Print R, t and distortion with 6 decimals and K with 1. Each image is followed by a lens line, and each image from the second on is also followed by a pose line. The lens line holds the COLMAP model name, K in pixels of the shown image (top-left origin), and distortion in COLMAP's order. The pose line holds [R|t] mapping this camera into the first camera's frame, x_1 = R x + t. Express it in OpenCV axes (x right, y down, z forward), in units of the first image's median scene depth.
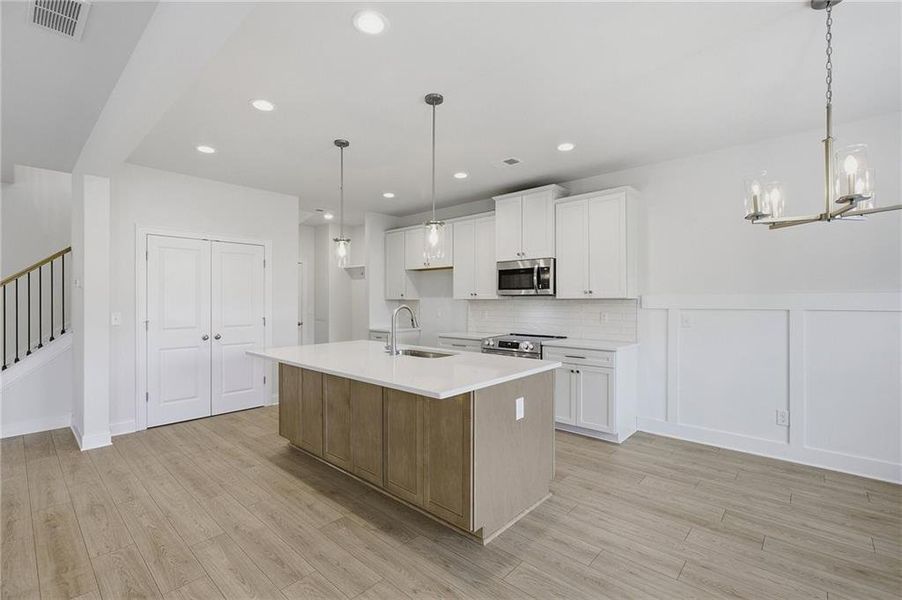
lens RADIAL K [[404.4, 0, 445.4], [0, 404.4, 300.8], [0, 0, 1]] dist [0.000322, -0.001048]
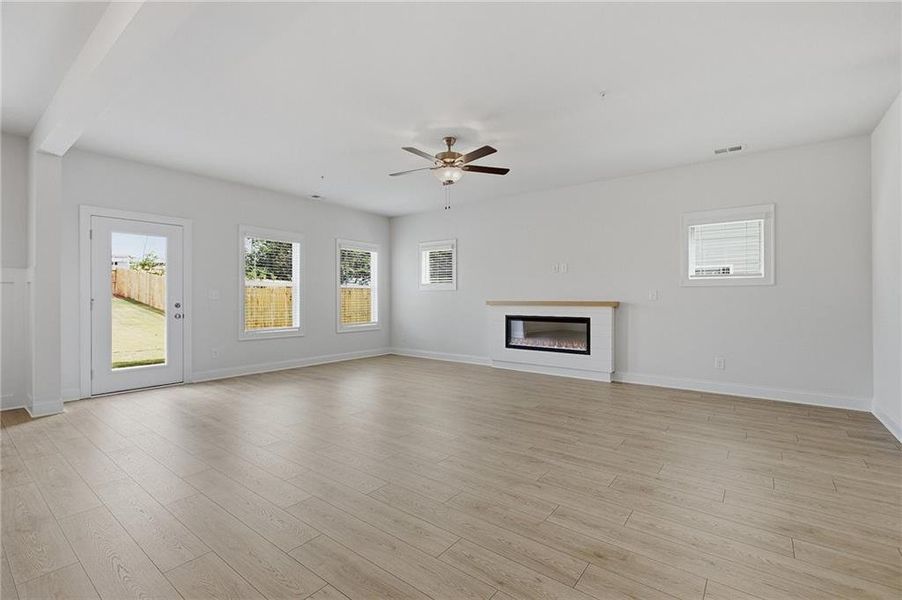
lens RADIAL K [[404.4, 0, 445.2], [0, 404.4, 295.2], [0, 0, 1]] dist [0.000322, -0.001048]
pose [[-0.996832, -0.001861, -0.079511, -0.510594], [-0.001372, 0.999980, -0.006209, 0.053781], [0.079521, -0.006081, -0.996815, 0.871914]]
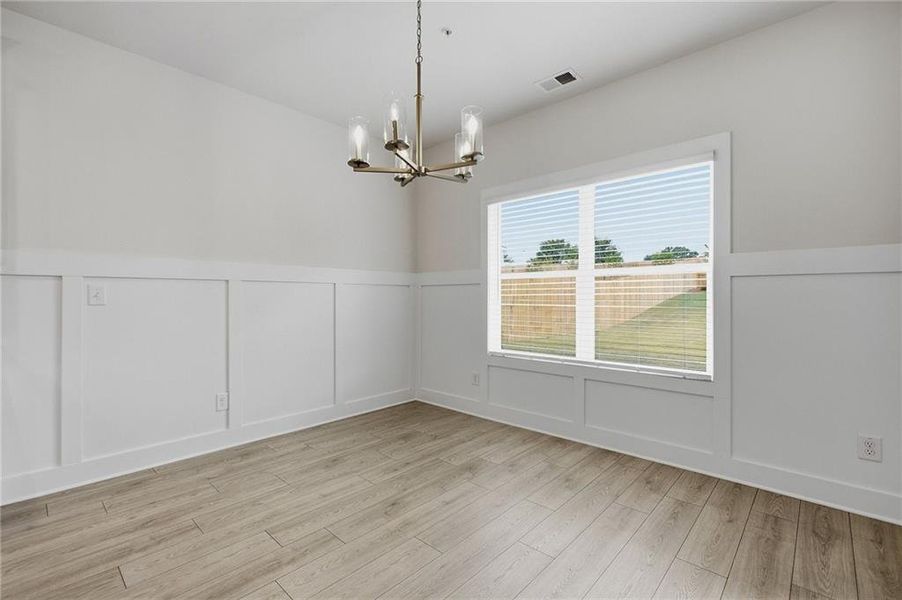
lens RADIAL K [[404.4, 0, 448.7], [0, 404.4, 299.5], [0, 0, 1]] dist [0.000322, -0.001048]
pose [[0.012084, -0.007530, 0.999899, -0.034597], [0.003046, 0.999967, 0.007494, 0.048021], [-0.999922, 0.002956, 0.012107, 0.393428]]
